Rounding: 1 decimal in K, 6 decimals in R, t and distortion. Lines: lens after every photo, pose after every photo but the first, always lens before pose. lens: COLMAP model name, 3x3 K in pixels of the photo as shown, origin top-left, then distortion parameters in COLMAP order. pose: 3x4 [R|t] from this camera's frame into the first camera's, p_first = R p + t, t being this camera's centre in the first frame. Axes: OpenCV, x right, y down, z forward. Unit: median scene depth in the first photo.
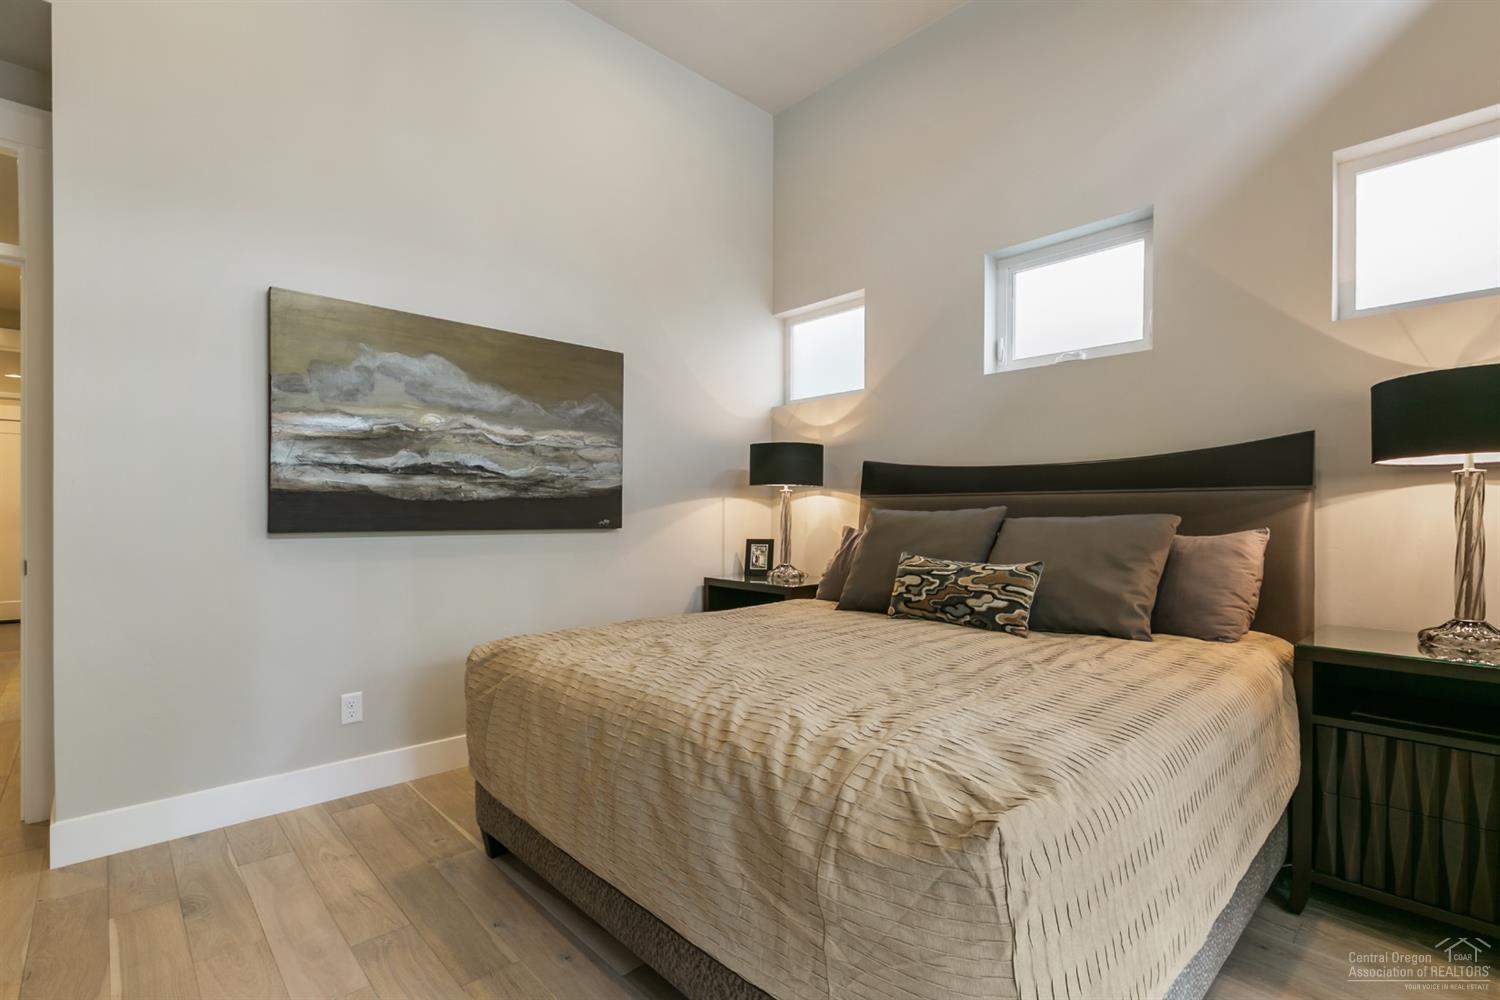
lens RADIAL K [[683.9, 0, 749.9], [0, 683.9, 510.9], [0, 0, 1]] dist [0.000809, -0.001159]
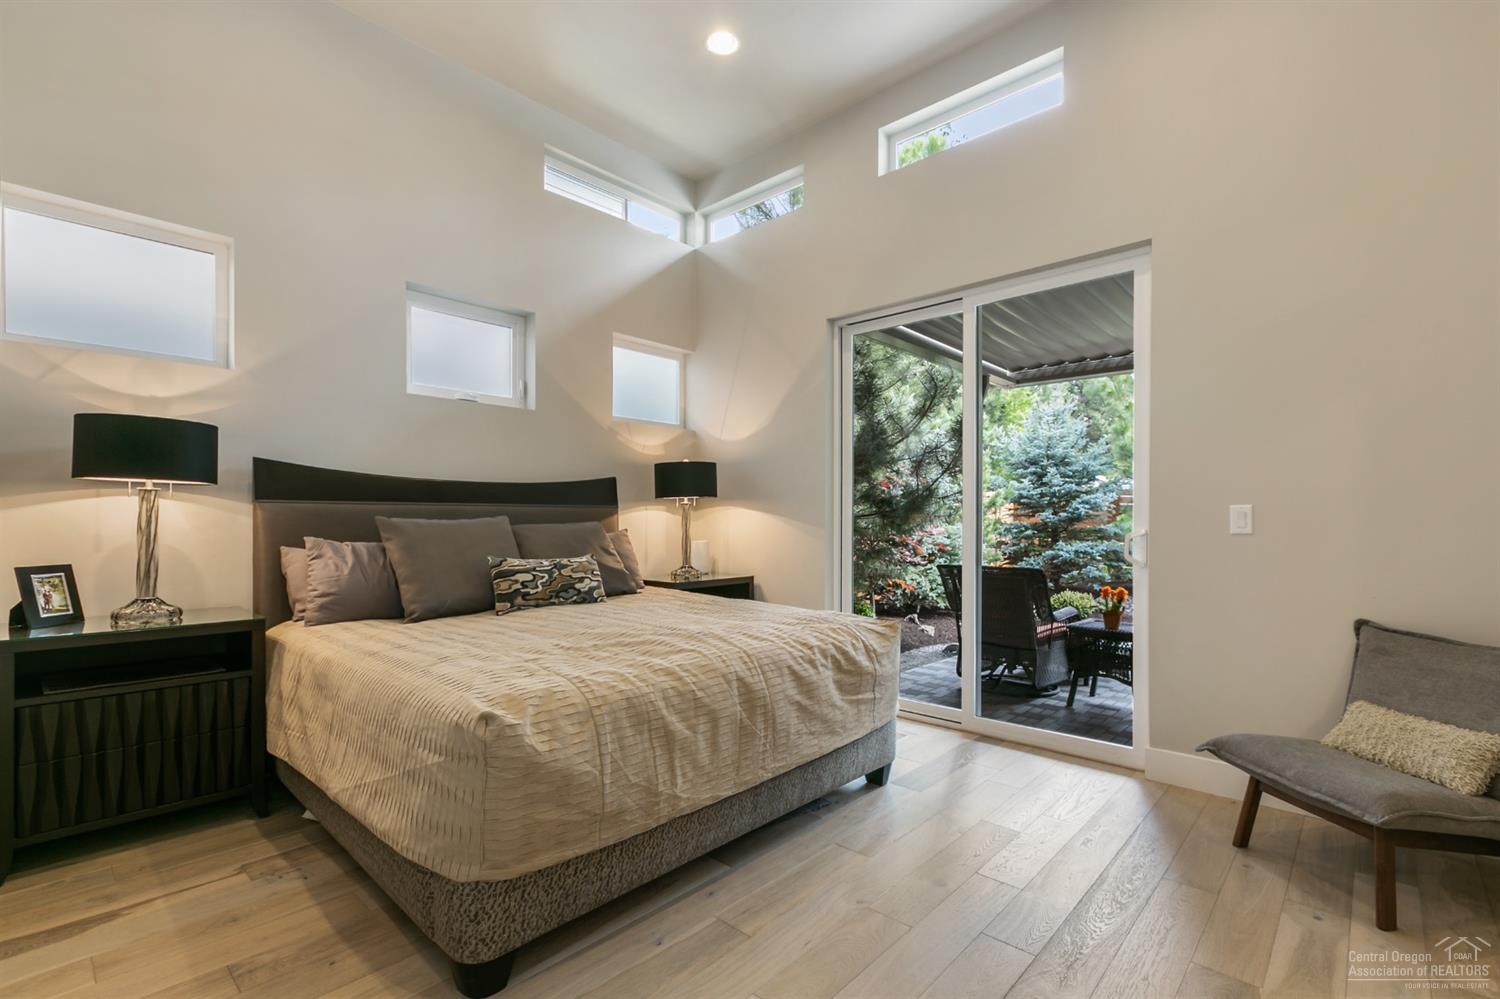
lens RADIAL K [[683.9, 0, 750.2], [0, 683.9, 507.7], [0, 0, 1]] dist [0.000809, -0.001159]
pose [[-0.057437, 0.010663, 0.998292, -1.020437], [-0.007158, 0.999913, -0.011092, -0.011662], [-0.998323, -0.007783, -0.057356, 0.687014]]
